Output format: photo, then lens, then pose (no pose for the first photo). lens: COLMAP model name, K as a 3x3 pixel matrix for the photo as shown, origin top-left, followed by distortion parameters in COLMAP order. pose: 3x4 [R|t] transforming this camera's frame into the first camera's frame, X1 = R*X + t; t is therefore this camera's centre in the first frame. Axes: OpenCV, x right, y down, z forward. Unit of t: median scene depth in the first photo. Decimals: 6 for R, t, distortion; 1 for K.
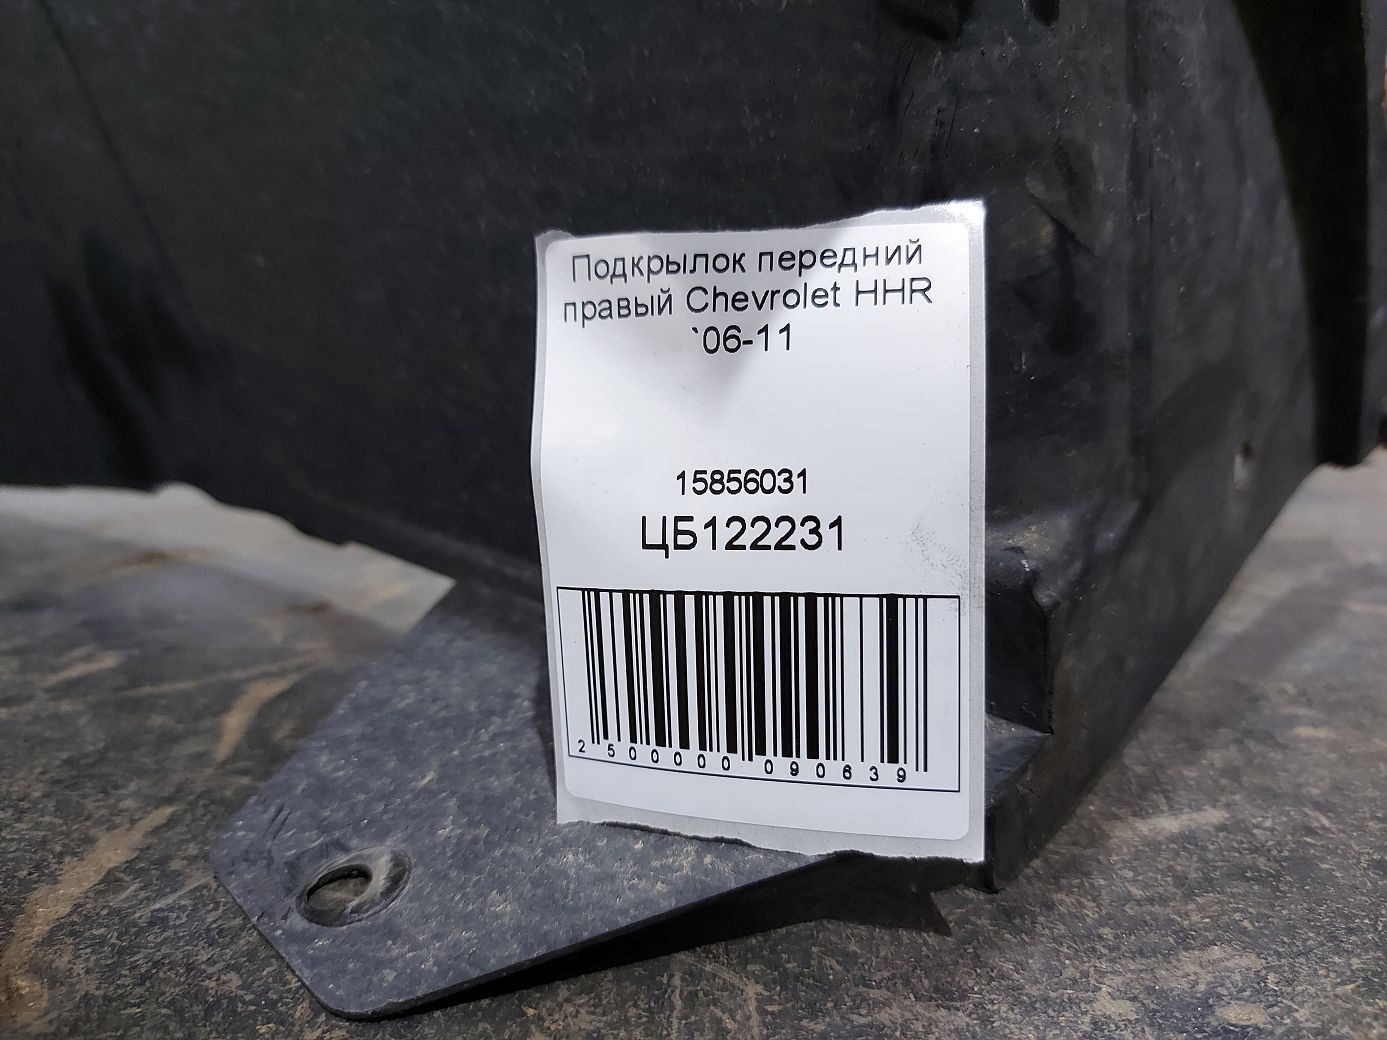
lens RADIAL K [[1021.6, 0, 693.5], [0, 1021.6, 520.0], [0, 0, 1]] dist [0.001917, -0.001384]
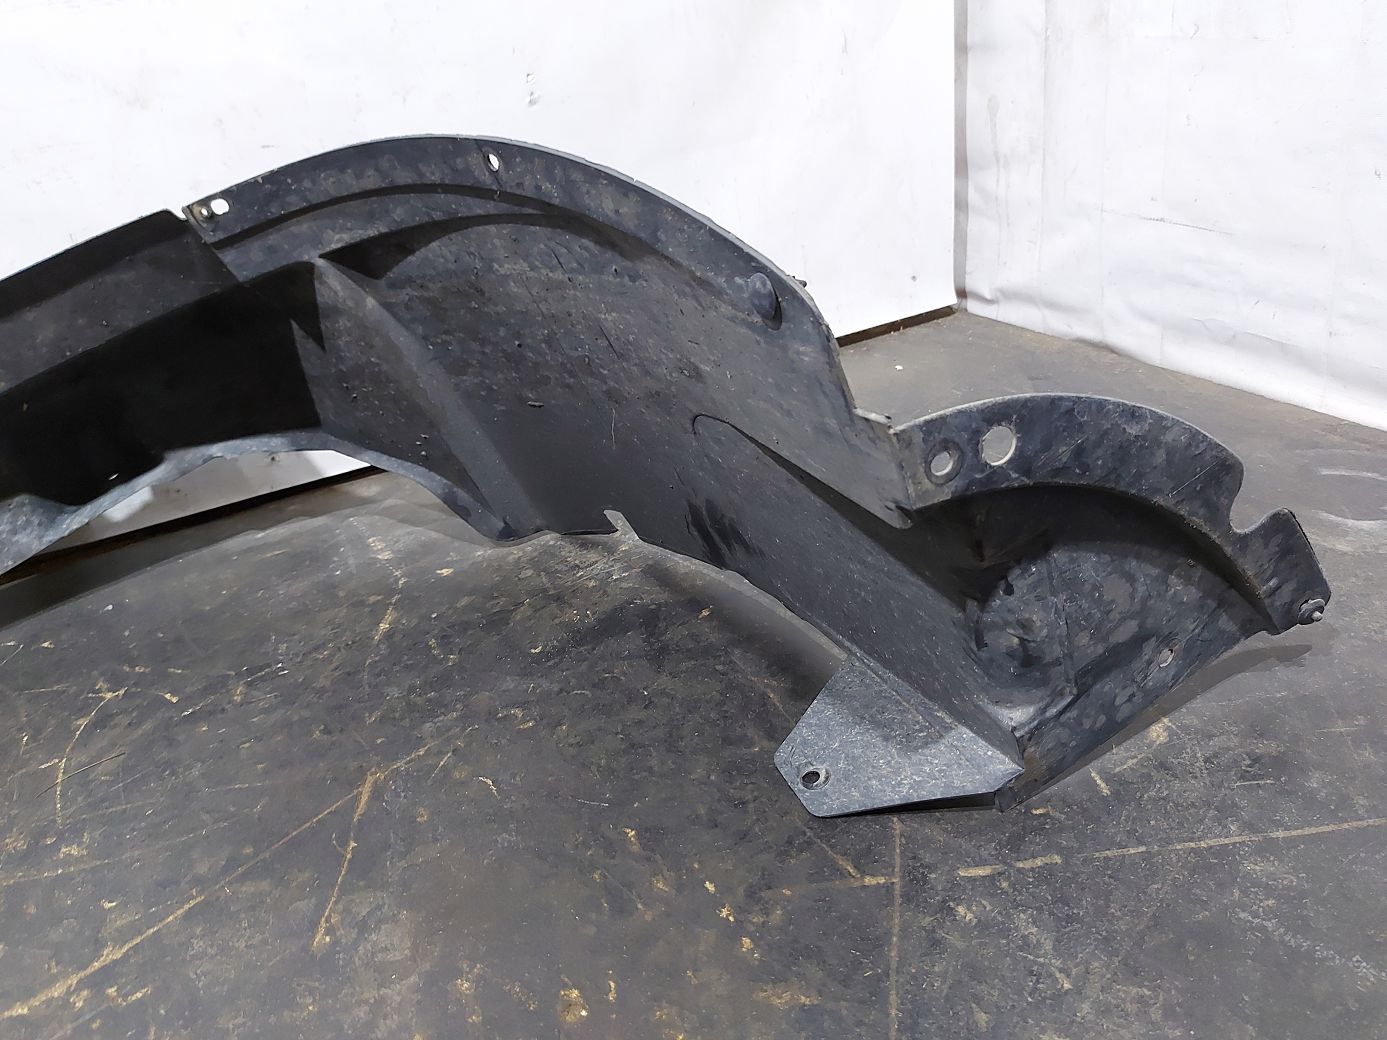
lens RADIAL K [[1018.1, 0, 726.4], [0, 1018.1, 508.2], [0, 0, 1]] dist [0.041213, -0.068425]
pose [[0.934749, 0.071258, -0.348089, 0.548427], [0.013811, 0.971655, 0.235998, -1.397216], [0.355039, -0.225407, 0.907270, -2.122804]]
